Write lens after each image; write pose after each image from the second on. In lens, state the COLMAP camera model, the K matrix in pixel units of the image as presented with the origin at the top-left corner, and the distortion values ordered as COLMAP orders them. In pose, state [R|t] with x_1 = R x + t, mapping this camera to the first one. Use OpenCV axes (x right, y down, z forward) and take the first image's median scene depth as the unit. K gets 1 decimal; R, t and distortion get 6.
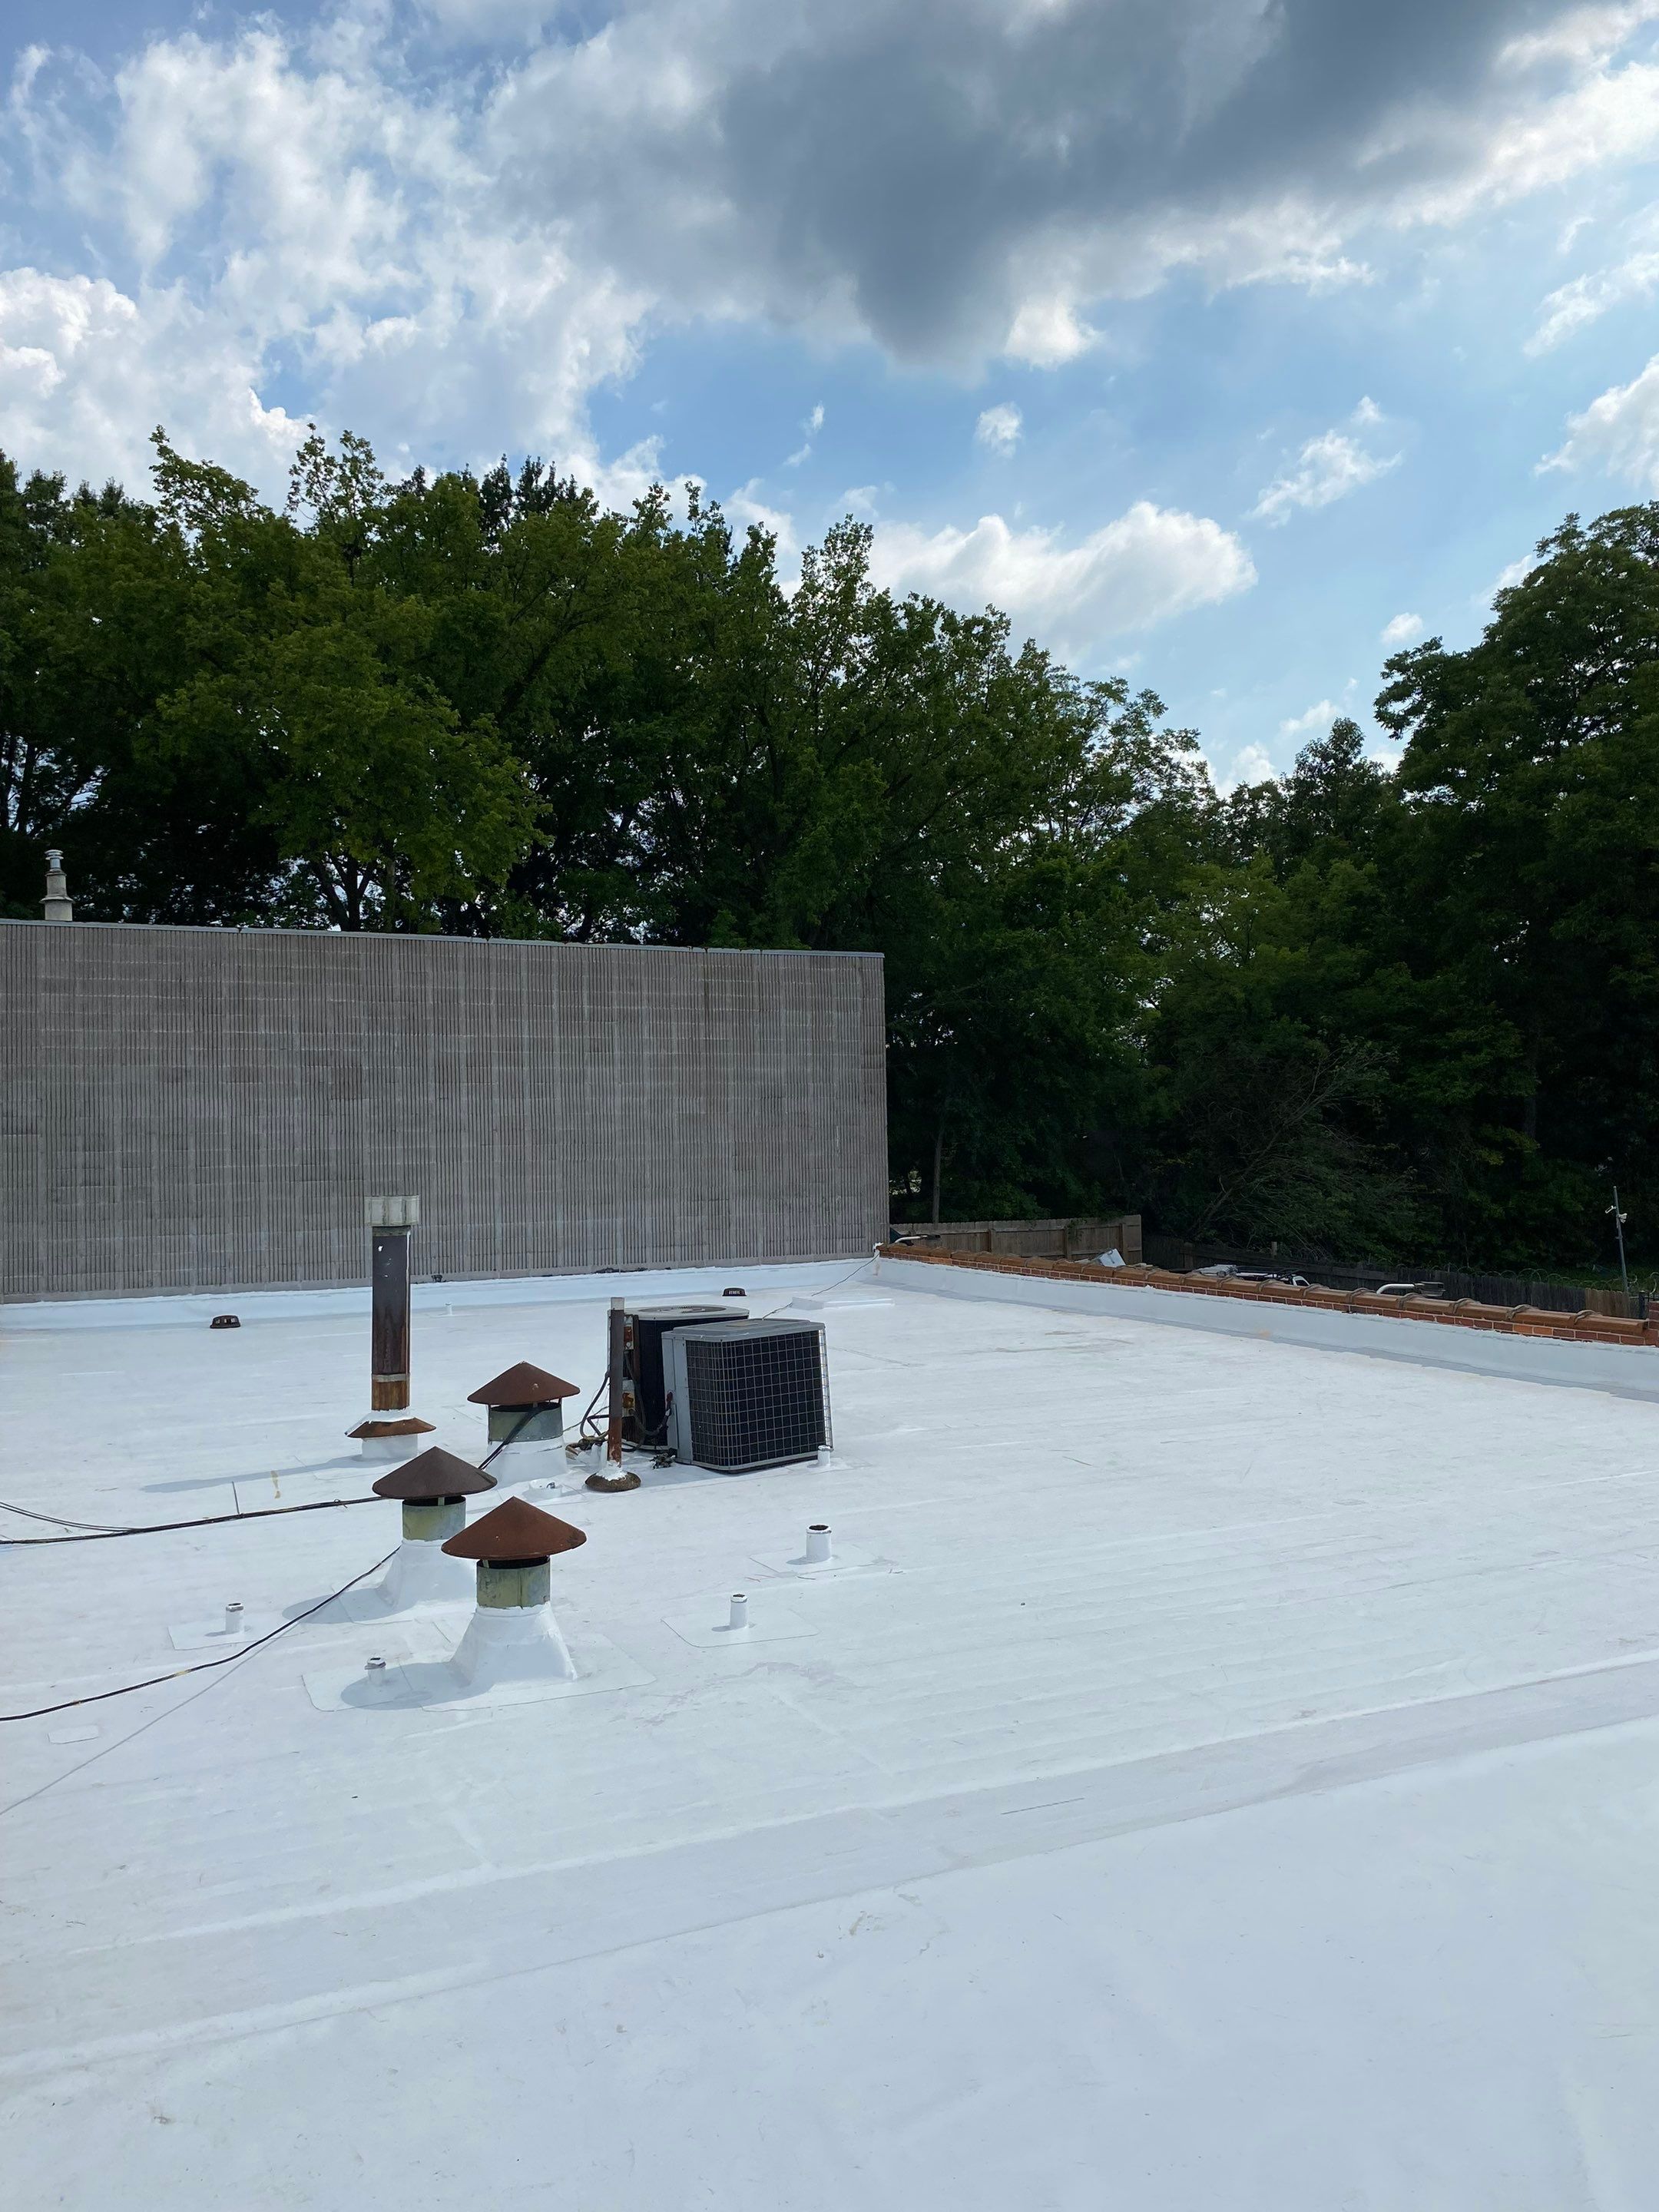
lens RADIAL K [[1655.6, 0, 863.9], [0, 1655.6, 1124.2], [0, 0, 1]] dist [0.052818, -0.017278]
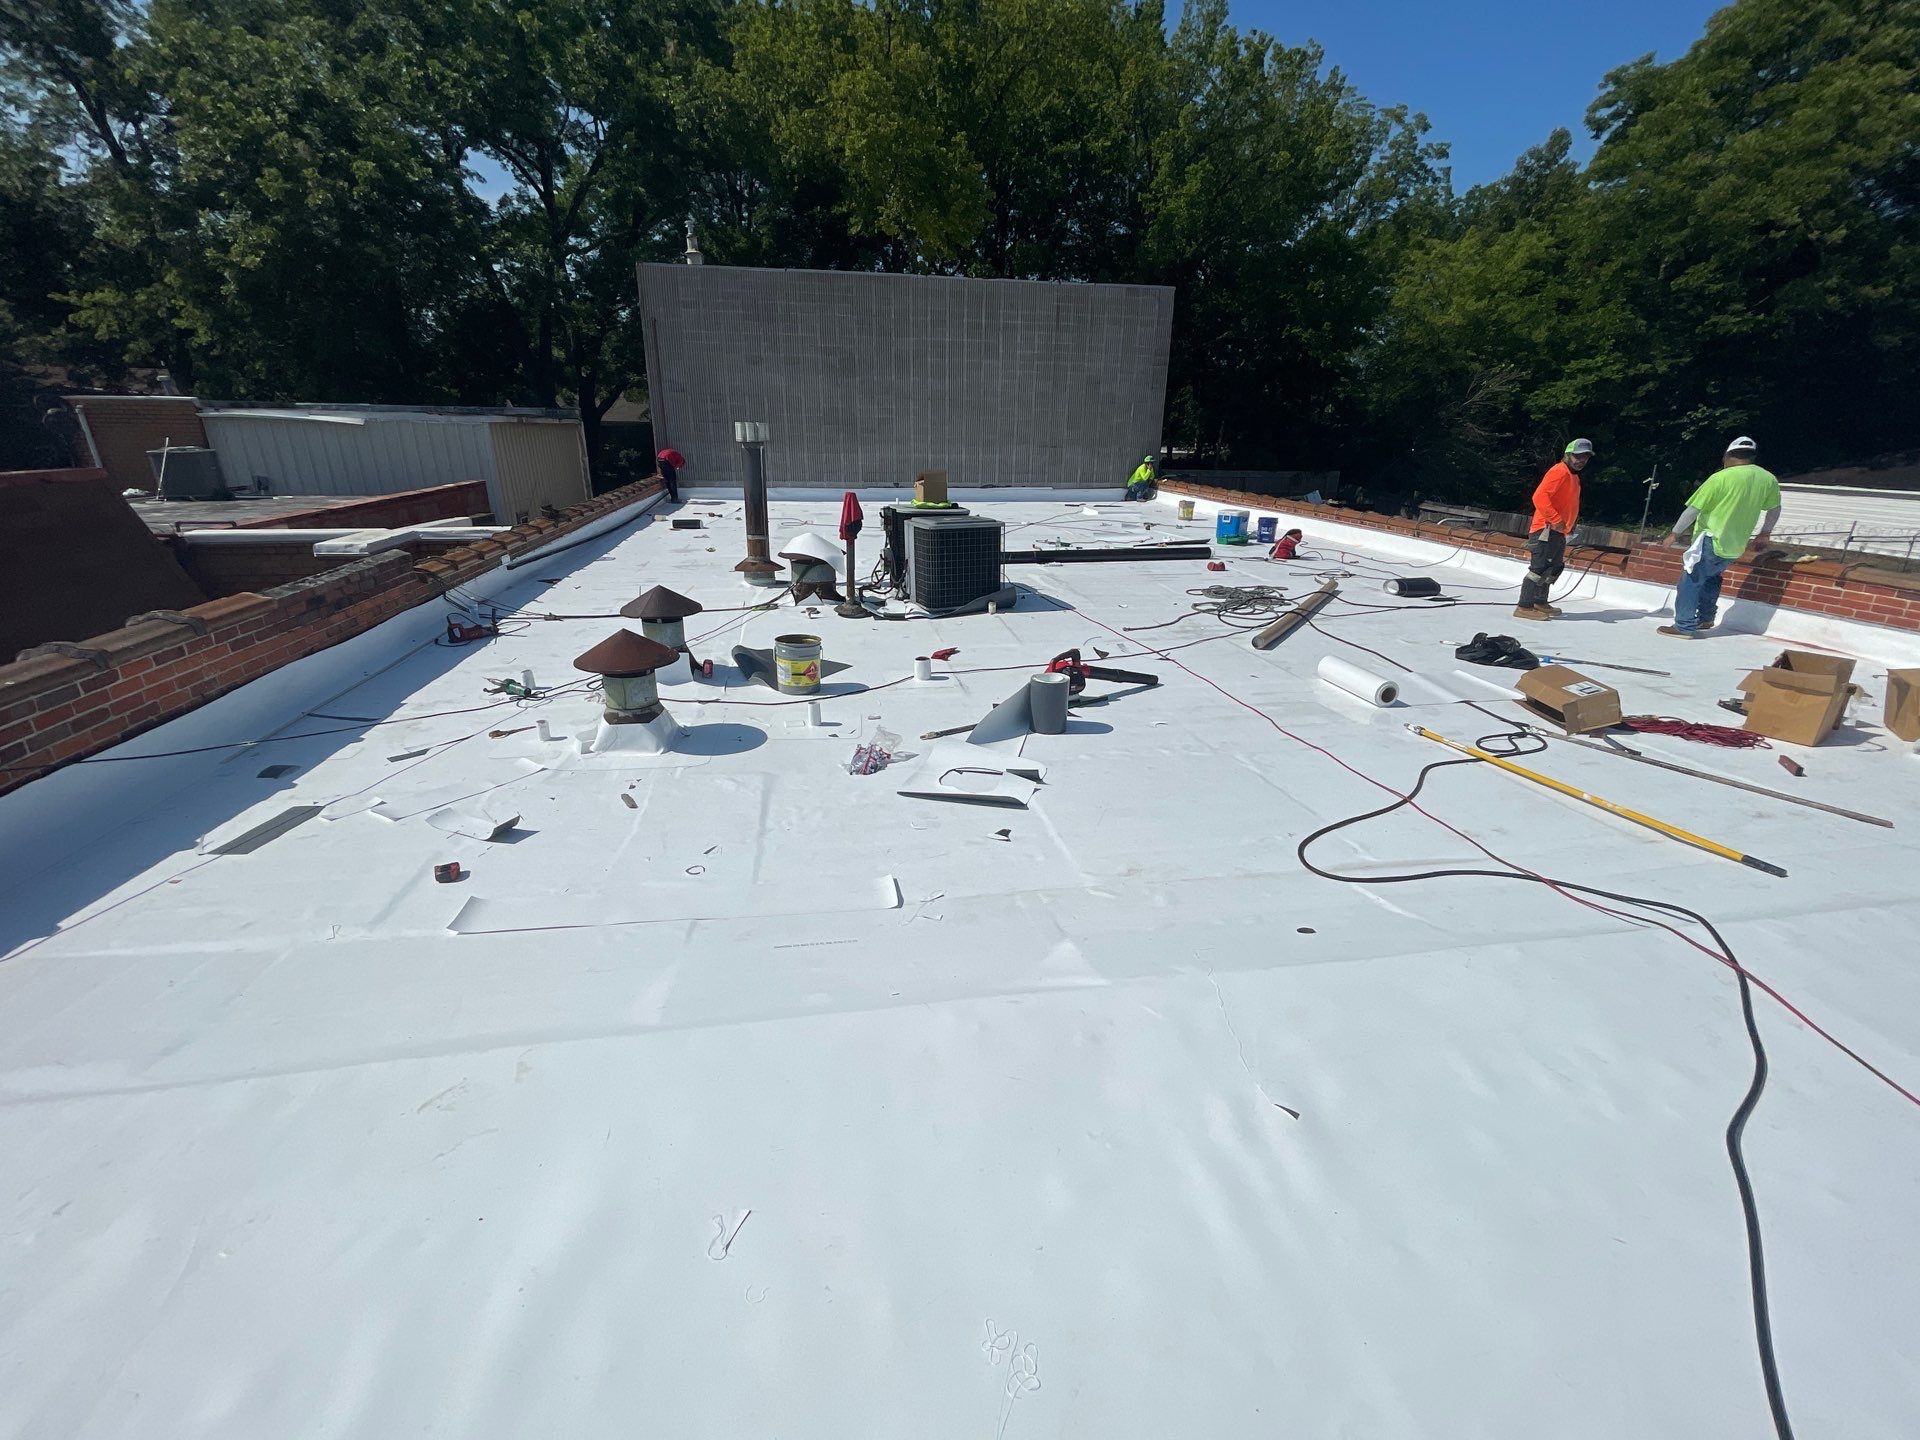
lens RADIAL K [[801.6, 0, 960.8], [0, 801.6, 732.5], [0, 0, 1]] dist [-0.015438, 0.003513]
pose [[0.960299, 0.131537, -0.246014, 0.062864], [-0.030420, 0.925977, 0.376352, 0.011152], [0.277308, -0.353926, 0.893217, 0.122388]]
